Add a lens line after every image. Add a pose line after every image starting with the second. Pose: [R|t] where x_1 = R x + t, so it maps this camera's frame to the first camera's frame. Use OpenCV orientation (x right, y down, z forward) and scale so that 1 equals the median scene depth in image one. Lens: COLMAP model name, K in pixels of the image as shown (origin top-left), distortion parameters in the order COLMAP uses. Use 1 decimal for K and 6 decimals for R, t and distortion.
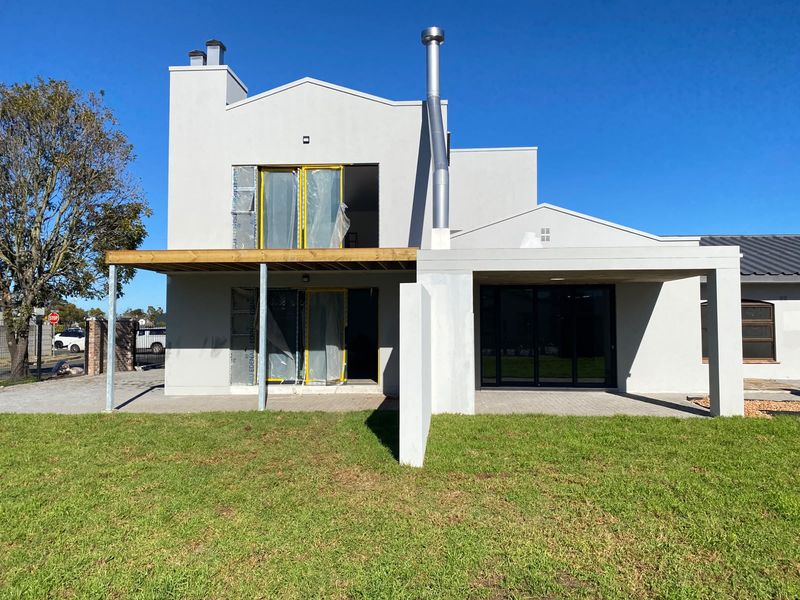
lens RADIAL K [[604.9, 0, 411.7], [0, 604.9, 294.1], [0, 0, 1]] dist [0.059675, -0.096764]
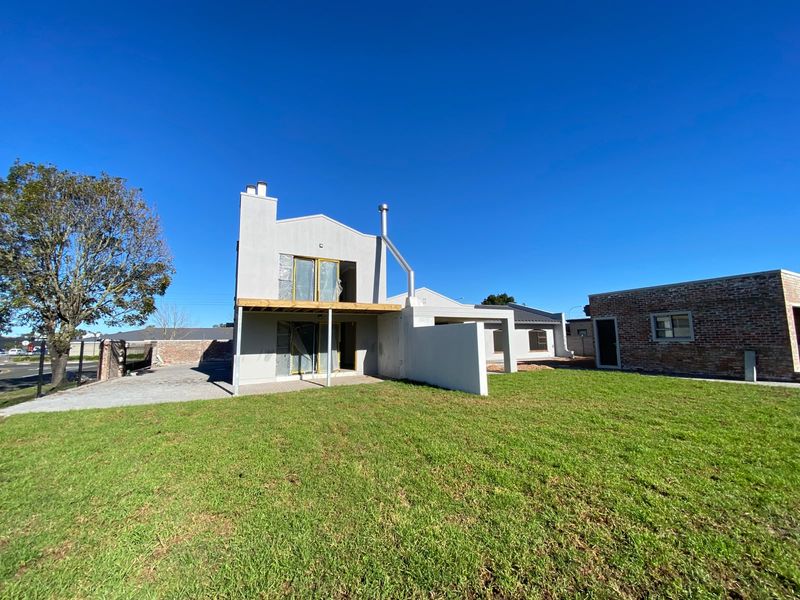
lens RADIAL K [[319.9, 0, 397.3], [0, 319.9, 300.4], [0, 0, 1]] dist [0.022237, -0.021587]
pose [[0.857392, 0.052443, 0.511984, -0.542885], [-0.012405, 0.996612, -0.081310, 0.001617], [-0.514514, 0.063363, 0.855138, 0.010457]]
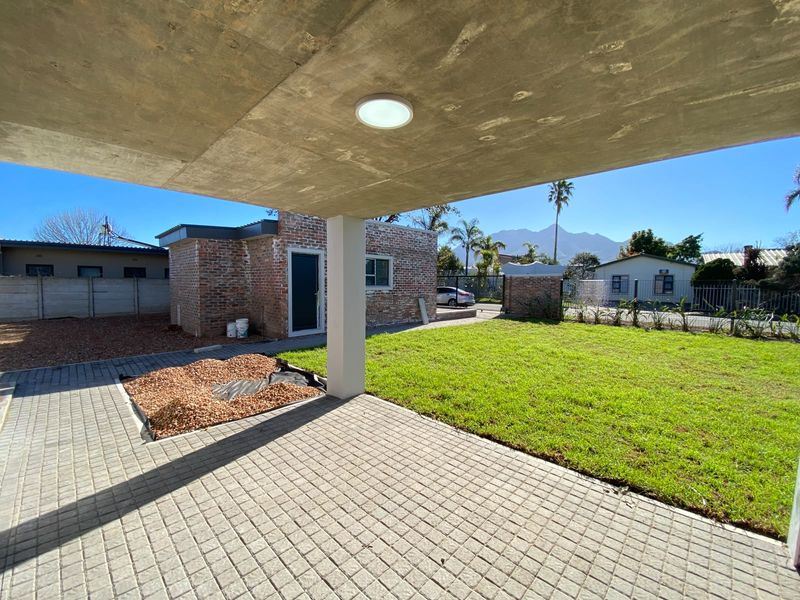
lens RADIAL K [[319.9, 0, 397.3], [0, 319.9, 300.4], [0, 0, 1]] dist [0.022237, -0.021587]
pose [[-0.769733, -0.034707, 0.637422, 0.143812], [-0.032597, 0.999355, 0.015050, 0.050290], [-0.637534, -0.009193, -0.770368, 1.051550]]
